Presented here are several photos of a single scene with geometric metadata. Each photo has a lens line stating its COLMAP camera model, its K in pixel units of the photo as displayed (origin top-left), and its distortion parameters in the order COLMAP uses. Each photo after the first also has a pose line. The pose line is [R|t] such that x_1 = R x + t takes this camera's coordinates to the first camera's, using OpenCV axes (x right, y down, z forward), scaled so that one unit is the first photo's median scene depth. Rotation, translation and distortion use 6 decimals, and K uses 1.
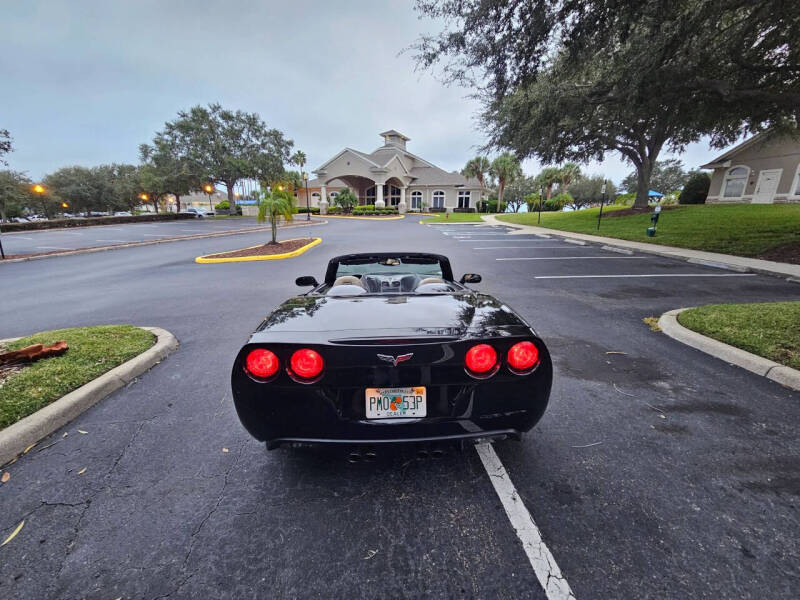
lens RADIAL K [[327.6, 0, 396.8], [0, 327.6, 299.2], [0, 0, 1]] dist [-0.002141, 0.000252]
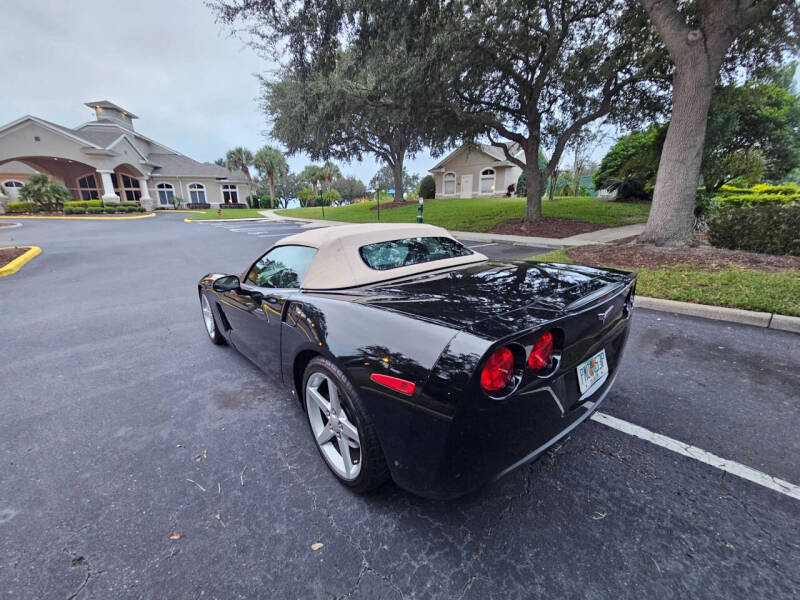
lens RADIAL K [[329.3, 0, 398.2], [0, 329.3, 300.4], [0, 0, 1]] dist [-0.000402, -0.000047]
pose [[0.782164, -0.177447, 0.597270, -0.044313], [0.171232, 0.982897, 0.067776, -0.000111], [-0.599081, 0.049260, 0.799171, 0.025597]]
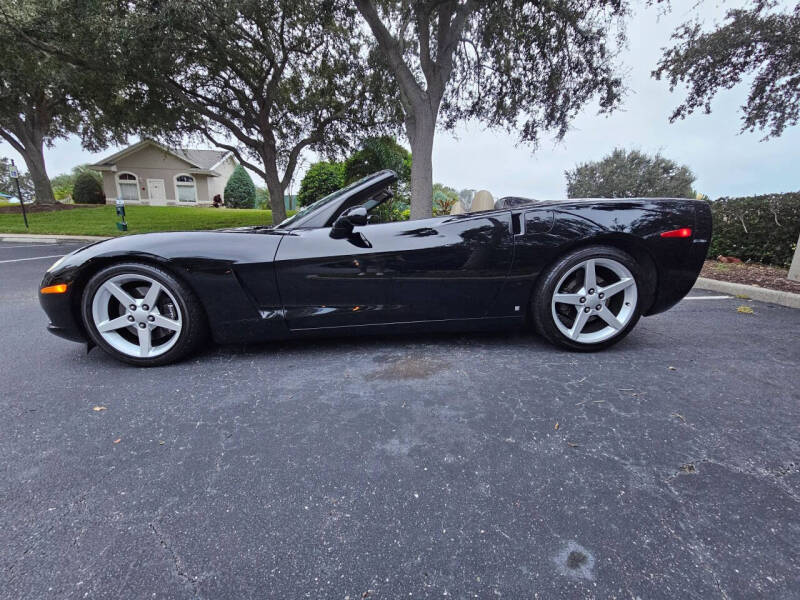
lens RADIAL K [[324.9, 0, 398.7], [0, 324.9, 300.9], [0, 0, 1]] dist [-0.000257, -0.000479]
pose [[0.004532, -0.218429, 0.975842, -0.083193], [0.240460, 0.947457, 0.210959, -0.002645], [-0.970648, 0.233696, 0.056817, 0.101550]]
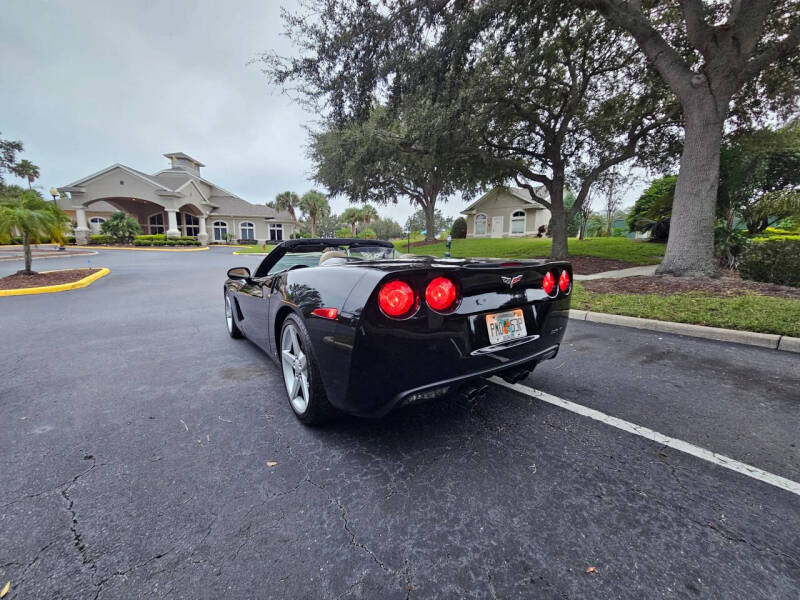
lens RADIAL K [[328.3, 0, 398.0], [0, 328.3, 299.0], [0, 0, 1]] dist [-0.000671, -0.000536]
pose [[0.843247, -0.073381, 0.532494, -0.041505], [0.128956, 0.989325, -0.067877, 0.012247], [-0.521828, 0.125905, 0.843708, 0.013151]]
